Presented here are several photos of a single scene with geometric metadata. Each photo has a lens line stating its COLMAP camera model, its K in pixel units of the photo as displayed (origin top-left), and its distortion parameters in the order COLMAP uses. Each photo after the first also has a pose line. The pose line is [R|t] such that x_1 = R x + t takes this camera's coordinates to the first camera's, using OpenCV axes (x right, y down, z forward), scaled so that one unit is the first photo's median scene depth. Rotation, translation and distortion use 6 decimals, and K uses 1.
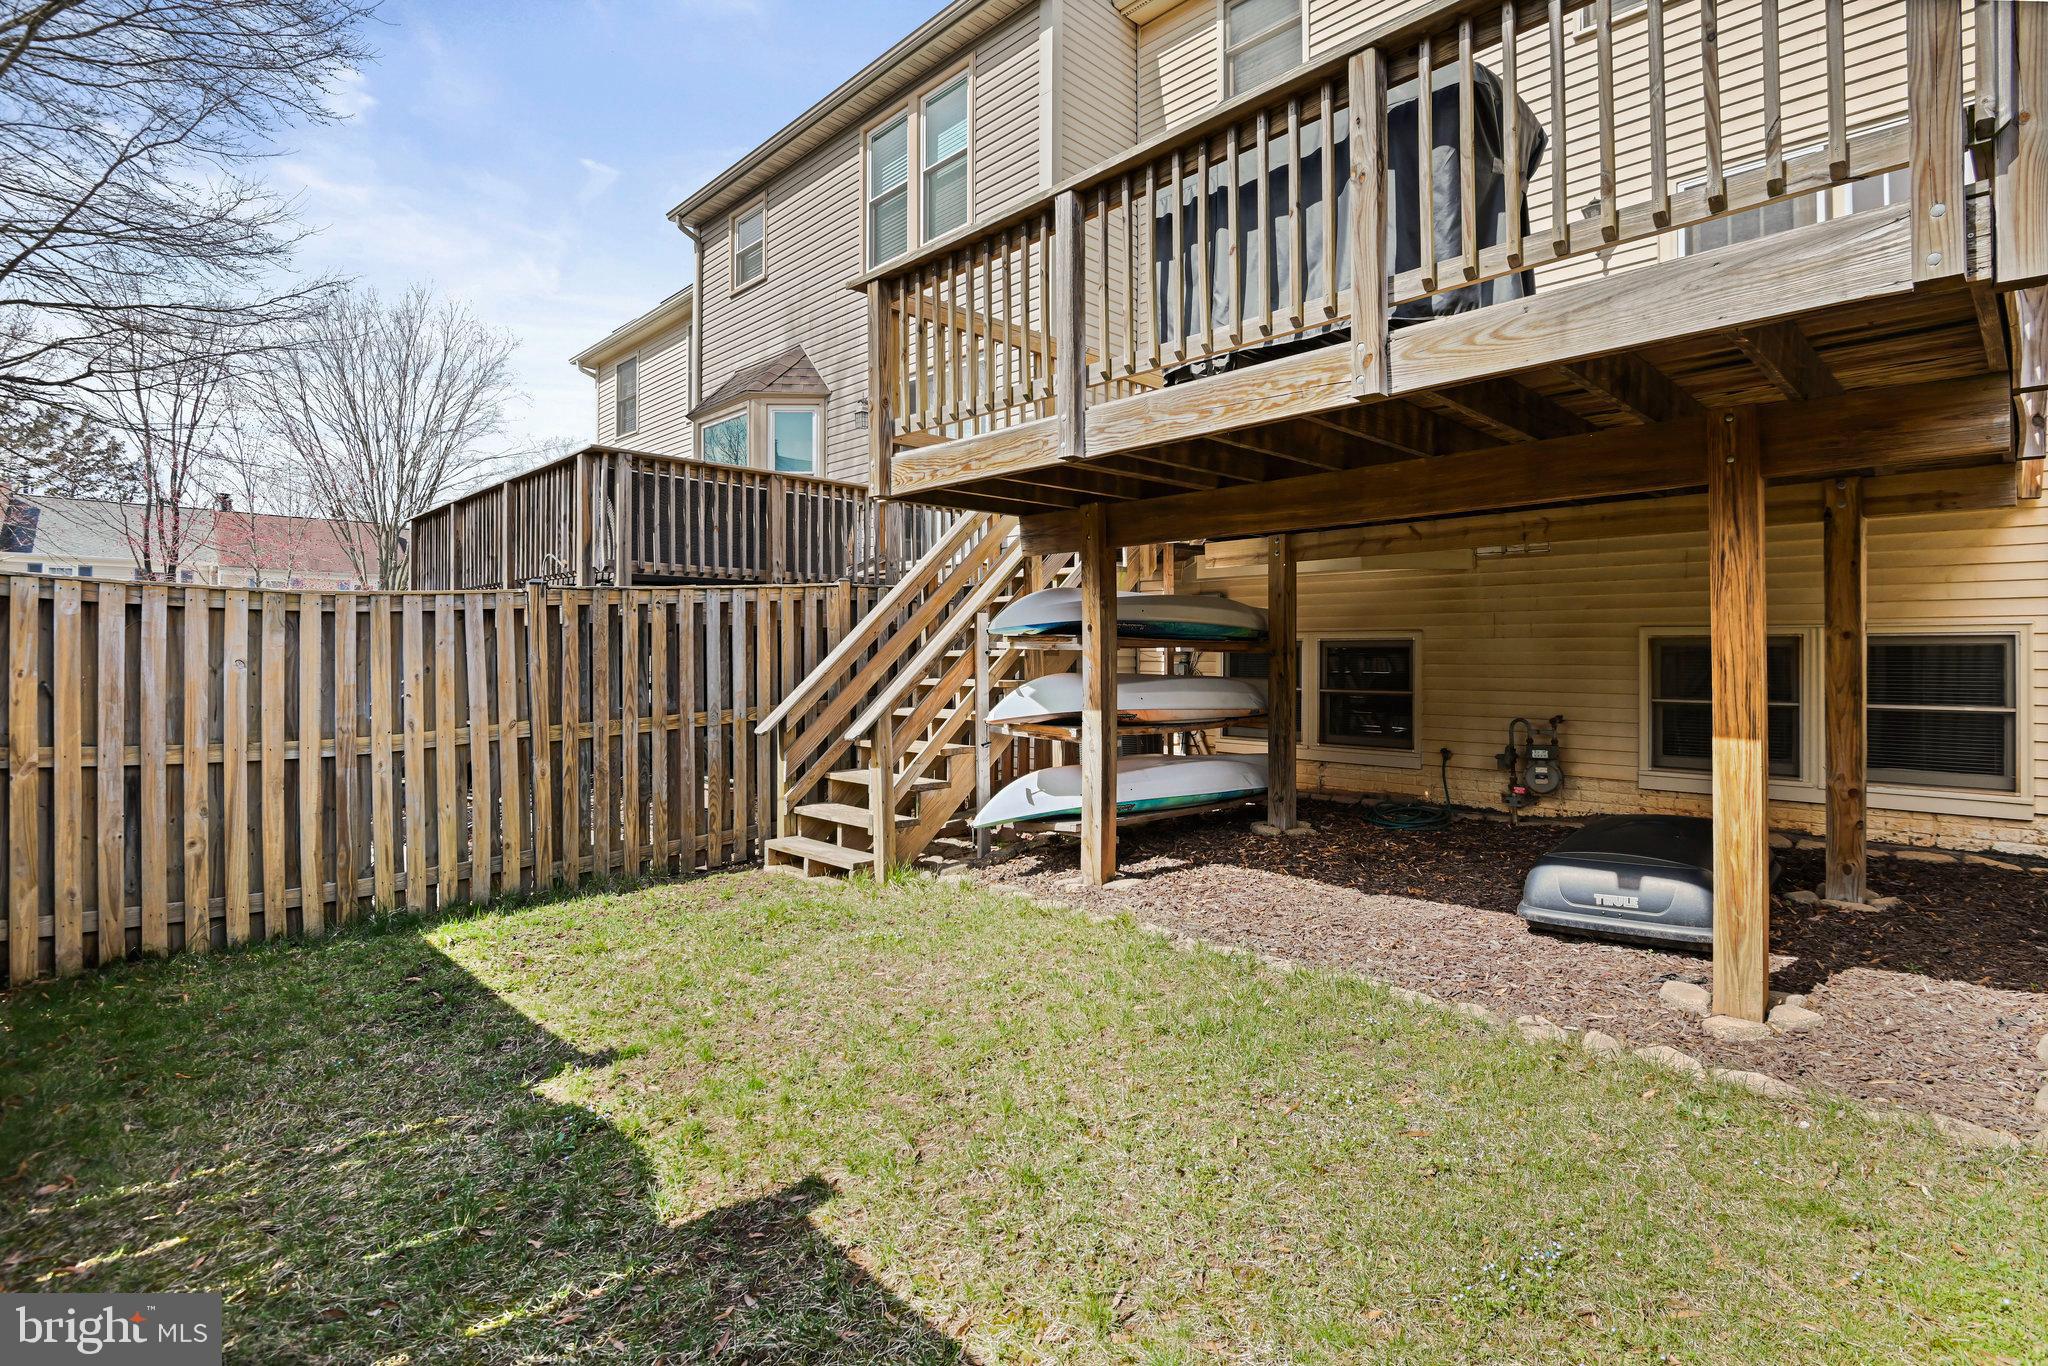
lens RADIAL K [[934.5, 0, 1020.6], [0, 934.5, 666.6], [0, 0, 1]] dist [-0.011969, -0.005341]
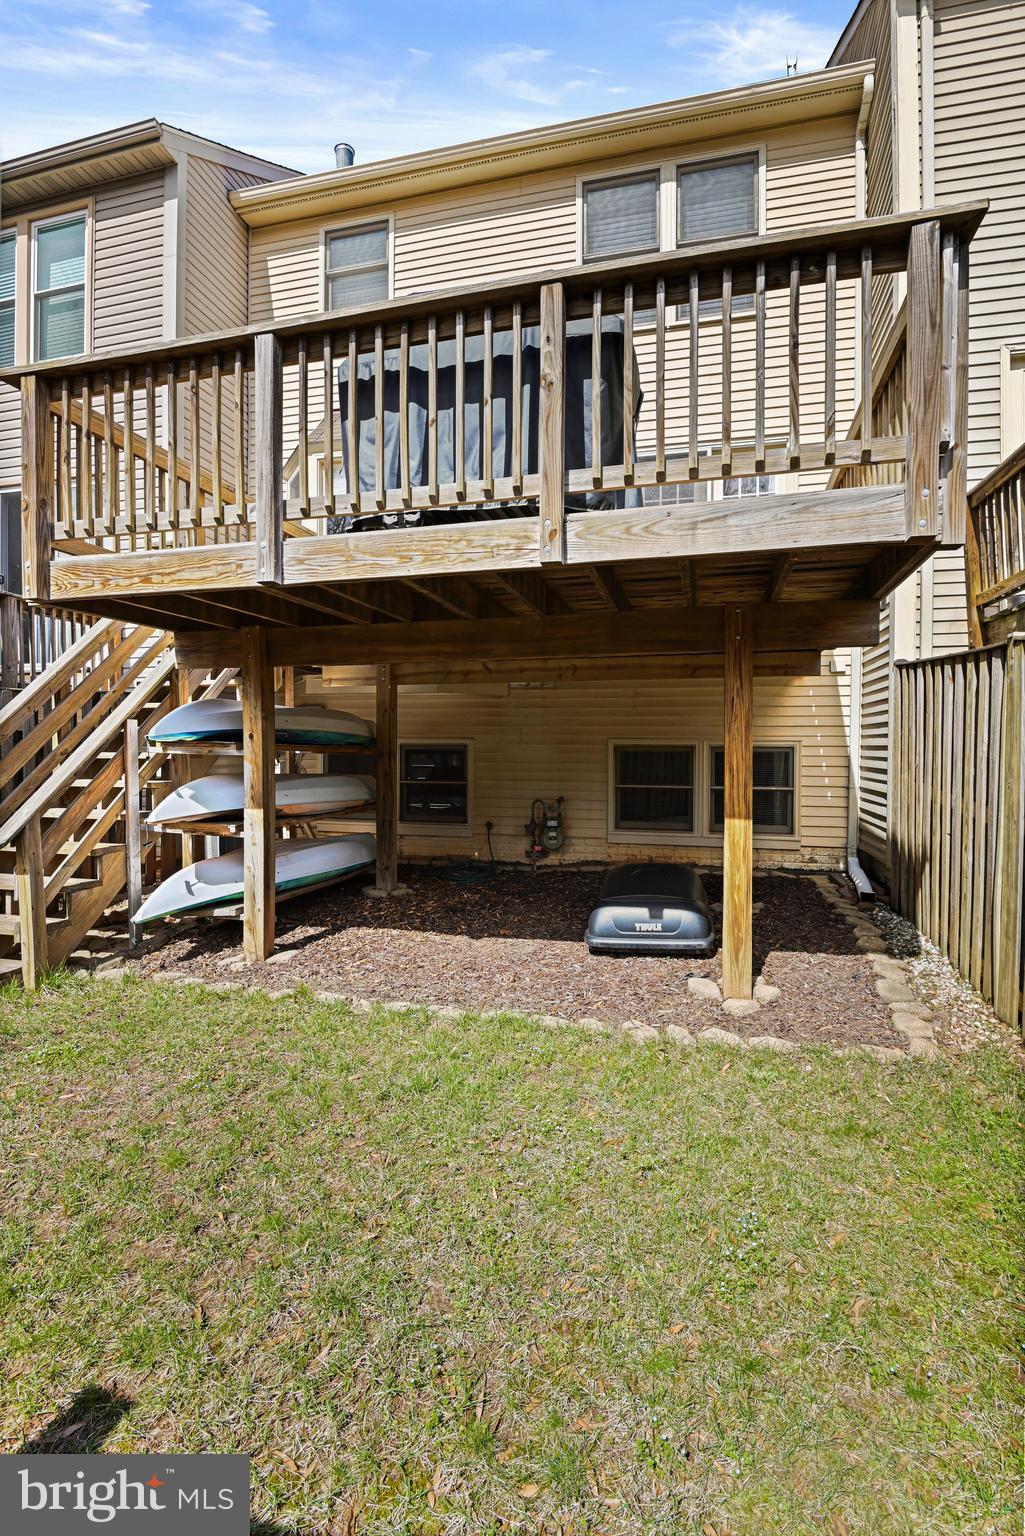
lens RADIAL K [[700.9, 0, 519.2], [0, 700.9, 773.8], [0, 0, 1]] dist [-0.011969, -0.005341]
pose [[0.862780, -0.012685, 0.505421, -0.090204], [0.002401, 0.999777, 0.020994, -0.015600], [-0.505575, -0.016900, 0.862617, 0.124454]]
